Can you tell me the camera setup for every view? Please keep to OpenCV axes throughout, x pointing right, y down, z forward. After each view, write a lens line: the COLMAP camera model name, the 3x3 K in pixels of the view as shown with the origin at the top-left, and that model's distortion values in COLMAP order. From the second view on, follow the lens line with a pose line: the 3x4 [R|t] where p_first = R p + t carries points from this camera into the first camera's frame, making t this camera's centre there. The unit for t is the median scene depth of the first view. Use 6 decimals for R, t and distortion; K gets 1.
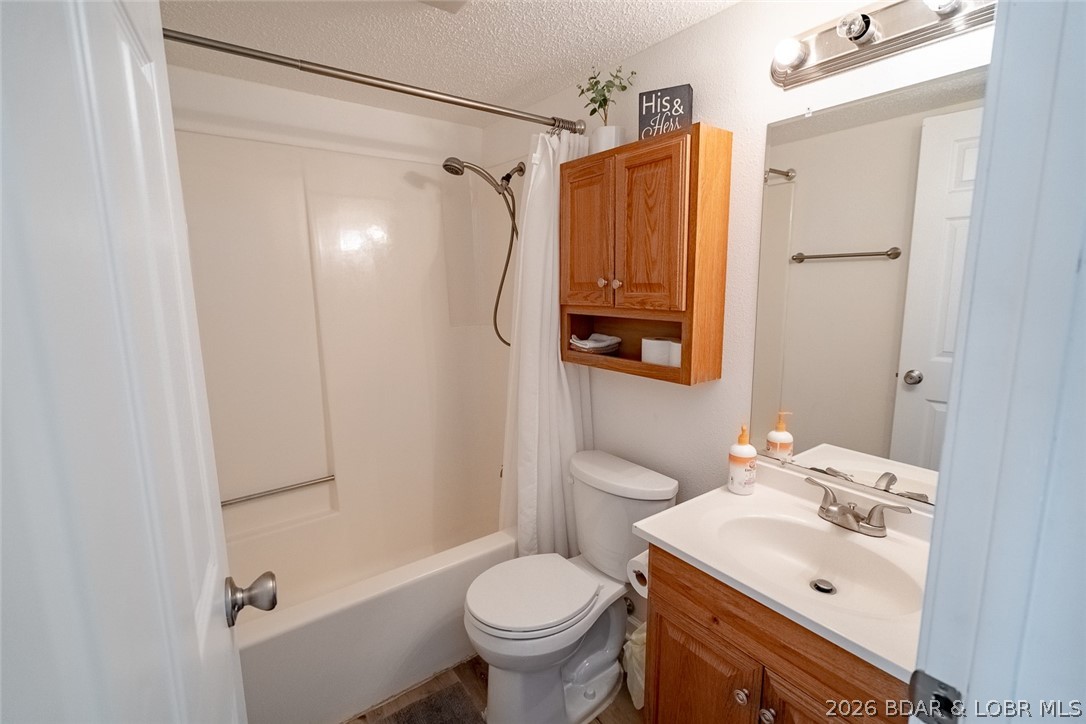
lens RADIAL K [[486.0, 0, 537.4], [0, 486.0, 354.2], [0, 0, 1]] dist [-0.005301, -0.000135]
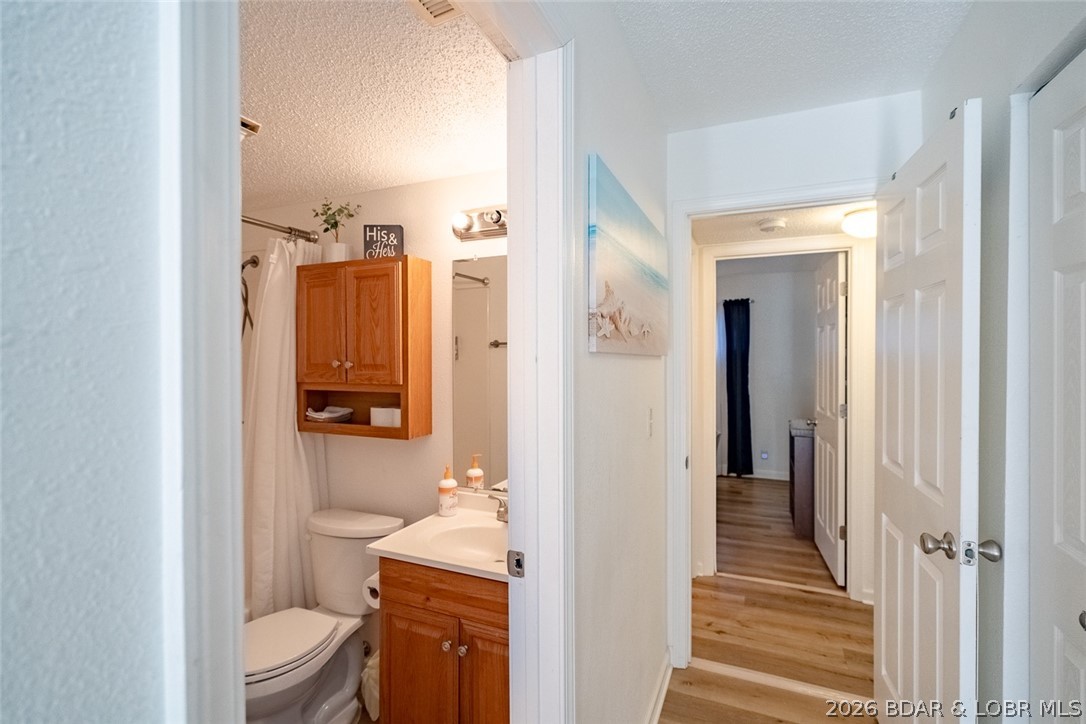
lens RADIAL K [[488.8, 0, 545.8], [0, 488.8, 359.8], [0, 0, 1]] dist [-0.002235, 0.000536]
pose [[0.852826, 0.005801, 0.522163, -0.065203], [0.071257, 0.989292, -0.127372, 0.042569], [-0.517311, 0.145834, 0.843281, -0.350853]]
